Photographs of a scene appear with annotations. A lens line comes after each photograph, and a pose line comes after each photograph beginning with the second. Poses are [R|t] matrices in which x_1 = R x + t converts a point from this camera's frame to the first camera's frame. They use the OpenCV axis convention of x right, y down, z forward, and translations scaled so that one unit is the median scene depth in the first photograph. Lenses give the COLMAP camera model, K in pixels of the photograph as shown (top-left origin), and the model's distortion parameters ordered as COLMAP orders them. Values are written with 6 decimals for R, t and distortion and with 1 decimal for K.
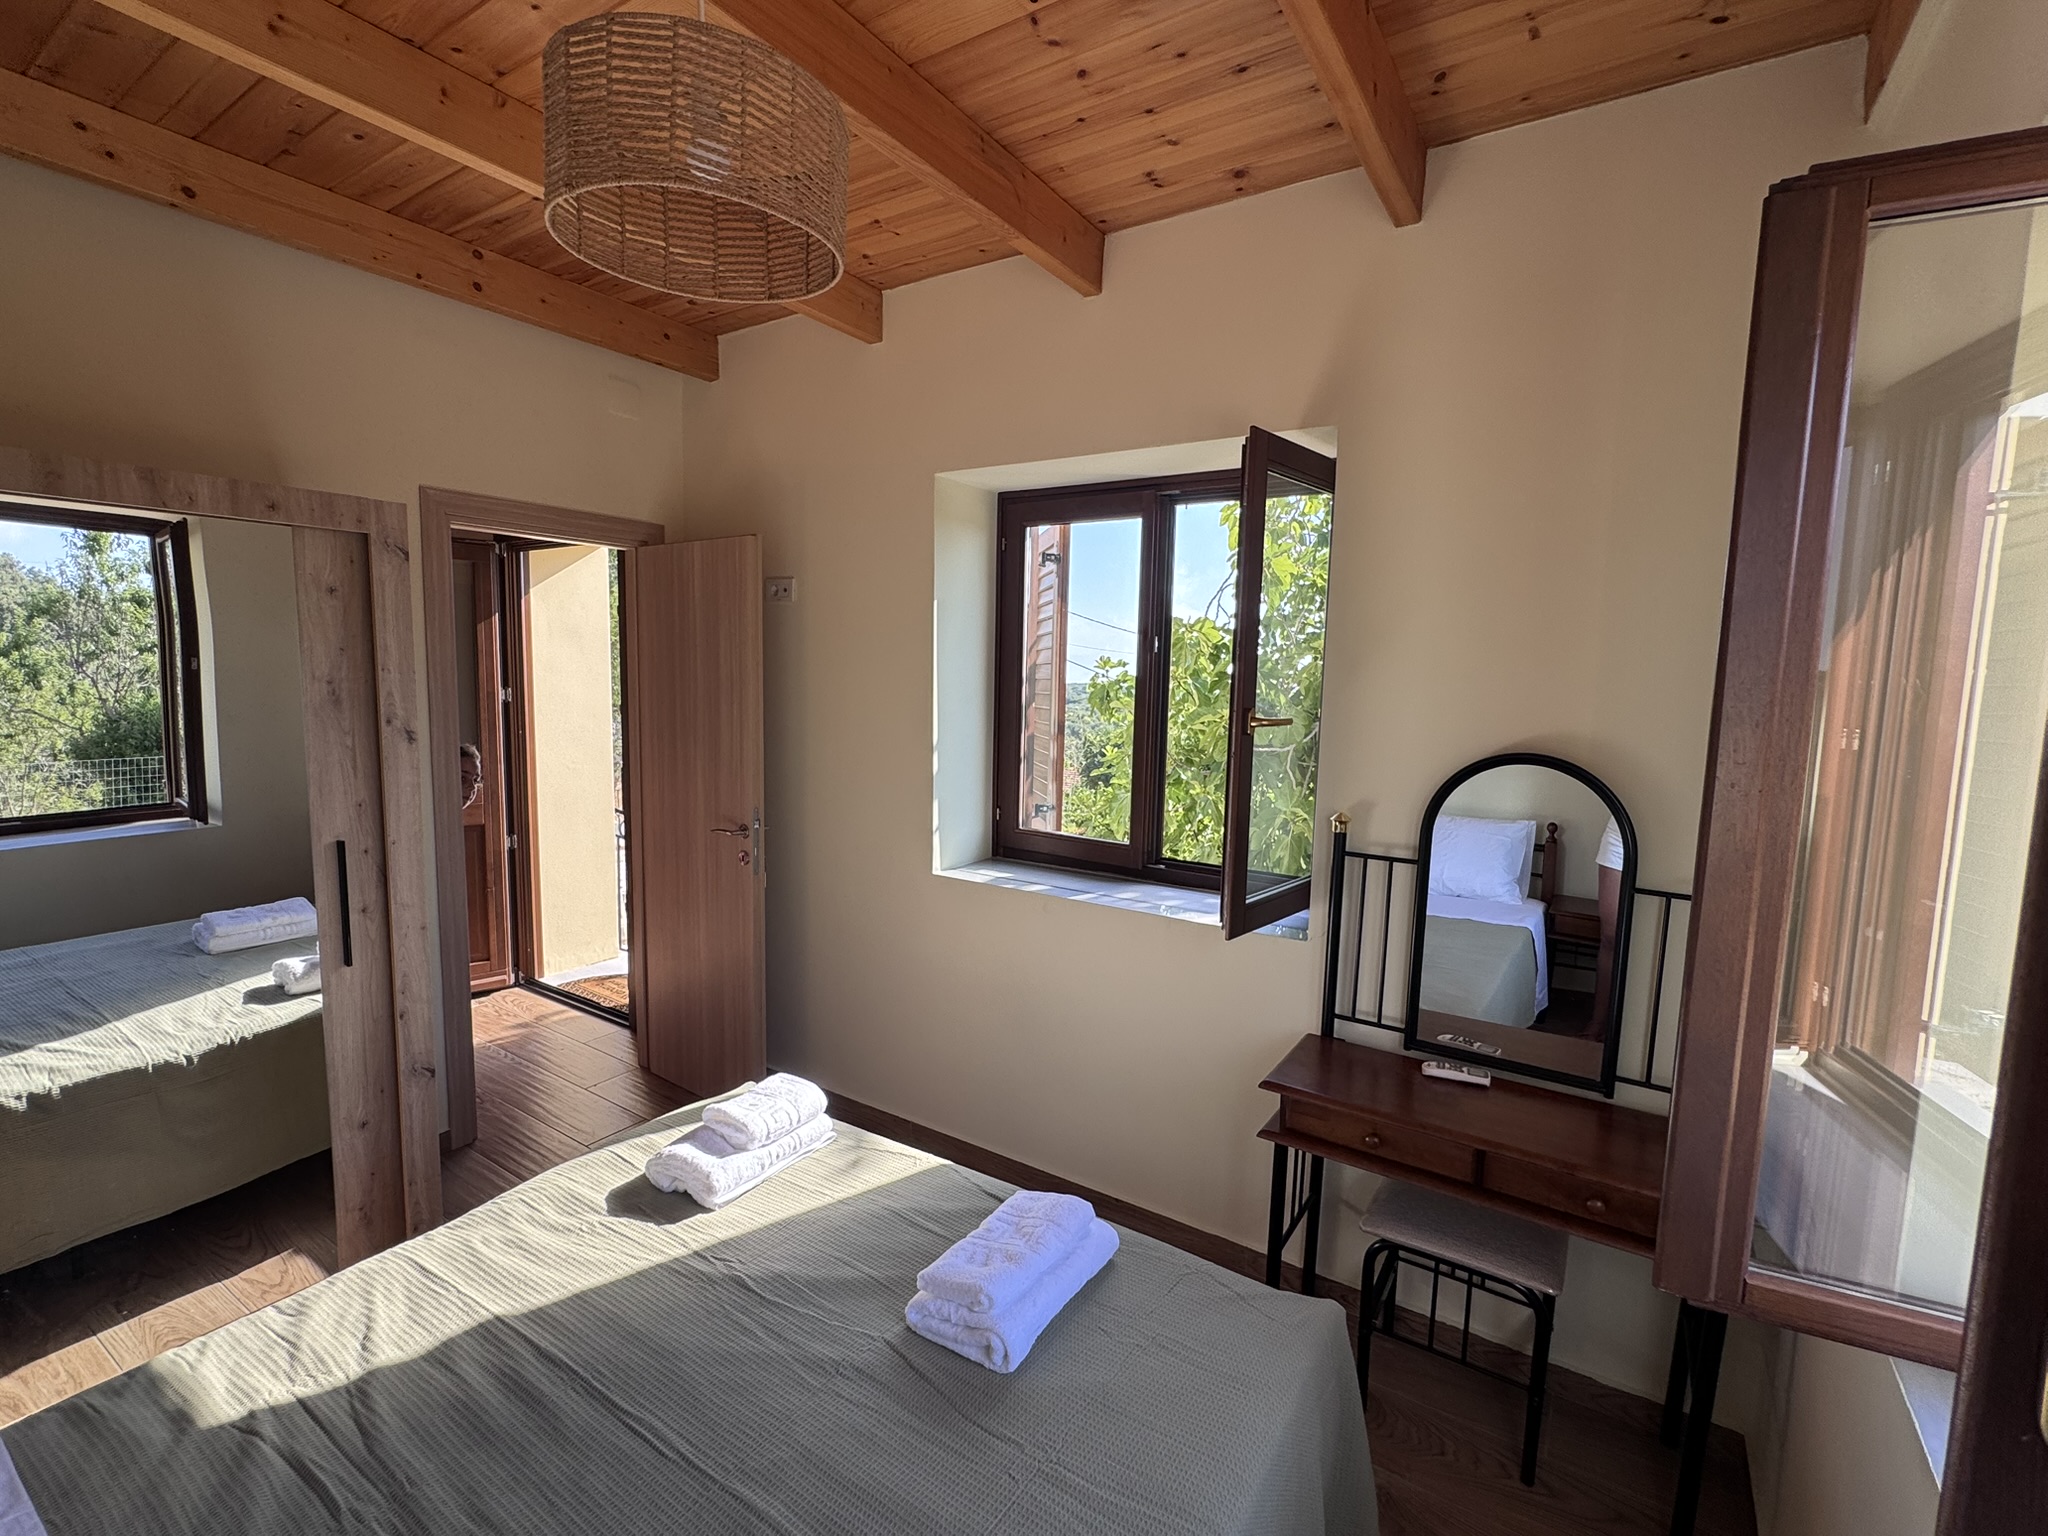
lens RADIAL K [[931.1, 0, 1024.0], [0, 931.1, 768.0], [0, 0, 1]] dist [-0.004649, -0.000917]
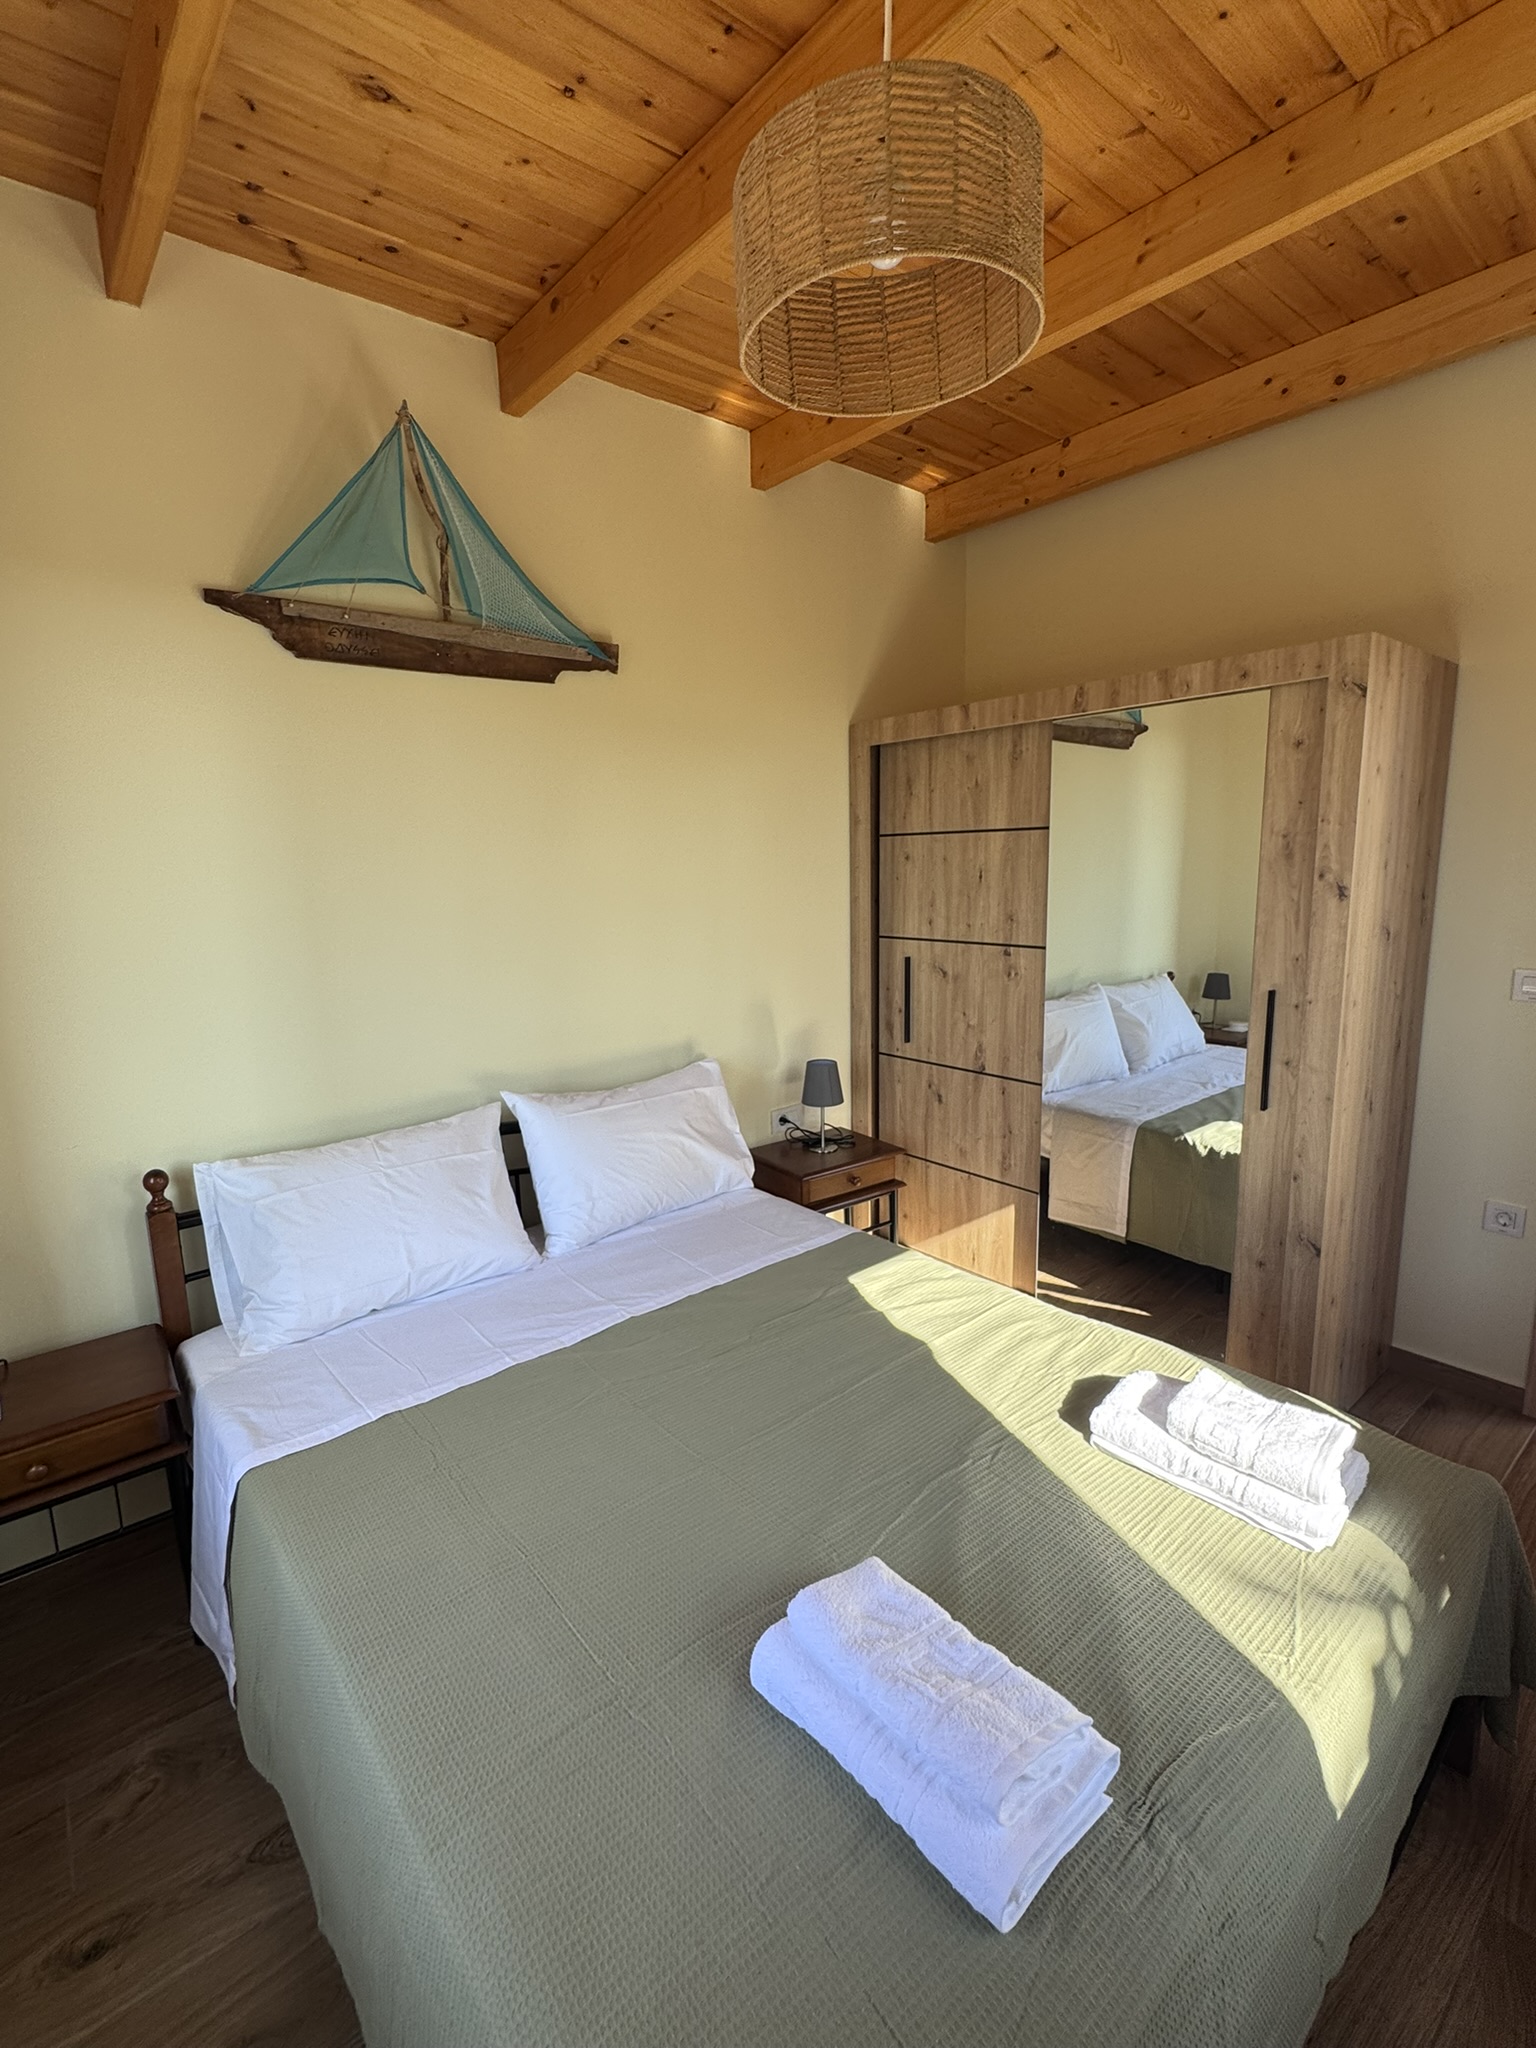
lens RADIAL K [[931.1, 0, 768.0], [0, 931.1, 1024.0], [0, 0, 1]] dist [-0.004649, -0.000917]
pose [[-0.293324, 0.150557, -0.944083, 0.421402], [-0.081454, 0.979995, 0.181592, -0.028342], [0.952537, 0.130165, -0.275193, 0.756673]]
